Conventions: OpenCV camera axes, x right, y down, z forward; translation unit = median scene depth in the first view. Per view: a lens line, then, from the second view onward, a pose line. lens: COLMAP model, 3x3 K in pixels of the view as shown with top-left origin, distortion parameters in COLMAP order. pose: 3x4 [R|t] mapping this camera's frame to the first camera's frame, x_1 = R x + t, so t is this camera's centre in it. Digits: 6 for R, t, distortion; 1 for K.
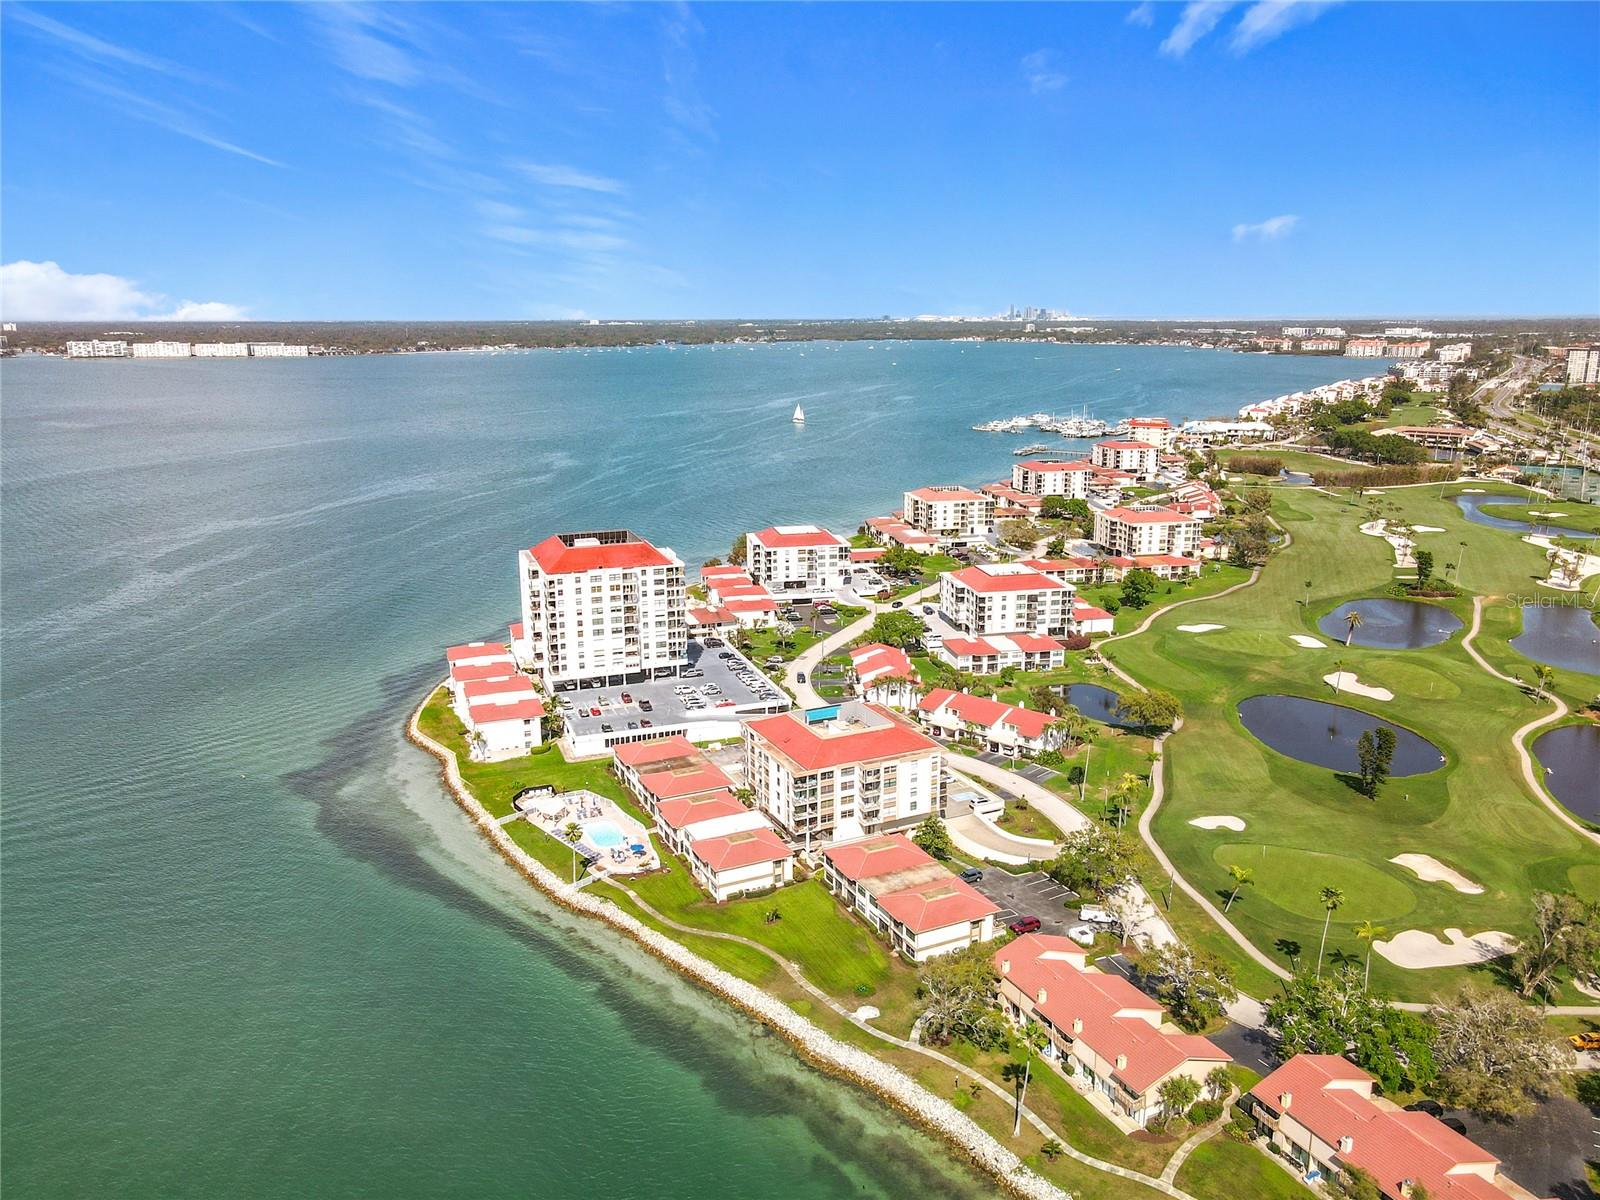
lens RADIAL K [[1183.3, 0, 804.4], [0, 1183.3, 594.0], [0, 0, 1]] dist [0.007525, 0.027934]
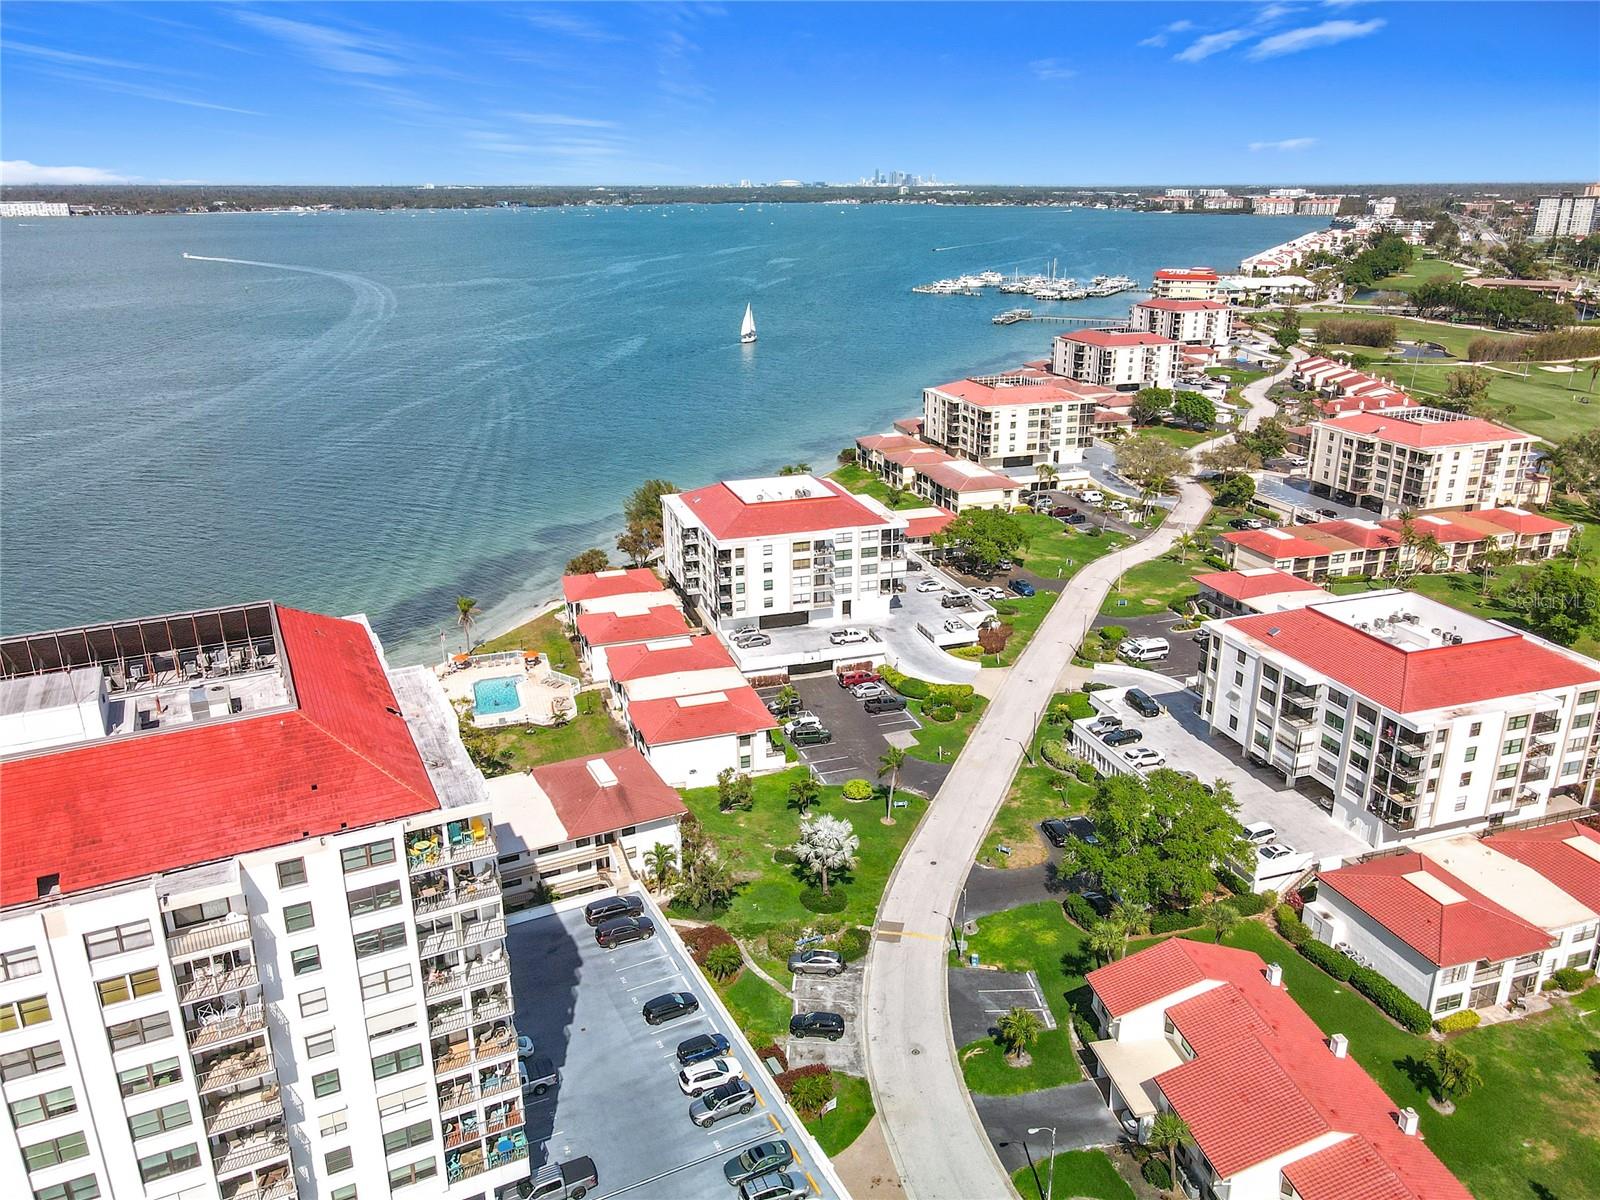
lens RADIAL K [[1183.3, 0, 804.4], [0, 1183.3, 594.0], [0, 0, 1]] dist [0.007525, 0.027934]
pose [[0.993182, -0.037708, 0.110306, -0.048728], [0.026311, 0.994332, 0.103008, -0.062377], [-0.113565, -0.099403, 0.988545, 0.571886]]
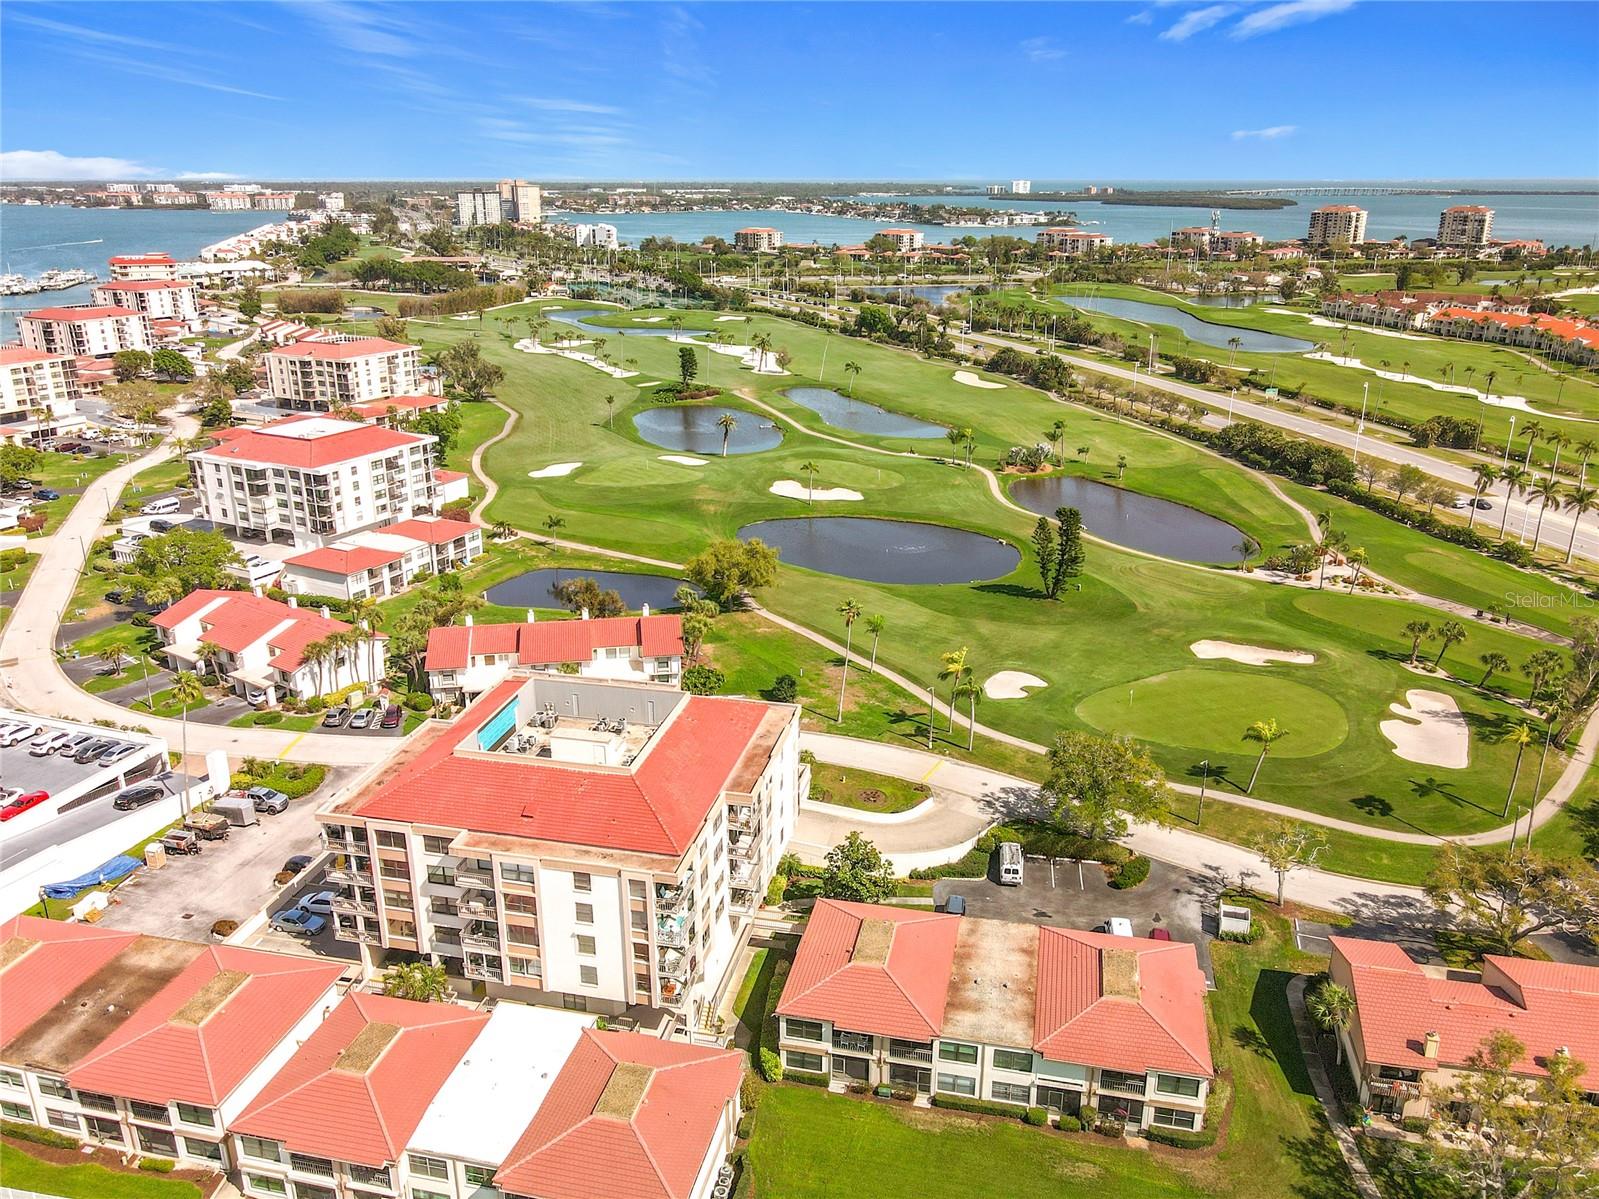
lens RADIAL K [[1212.2, 0, 805.0], [0, 1212.2, 576.9], [0, 0, 1]] dist [0.010923, -0.005317]
pose [[0.624163, -0.240640, 0.743312, -0.134997], [0.177022, 0.970201, 0.165447, -0.004575], [-0.760975, 0.028317, 0.648163, 0.351021]]
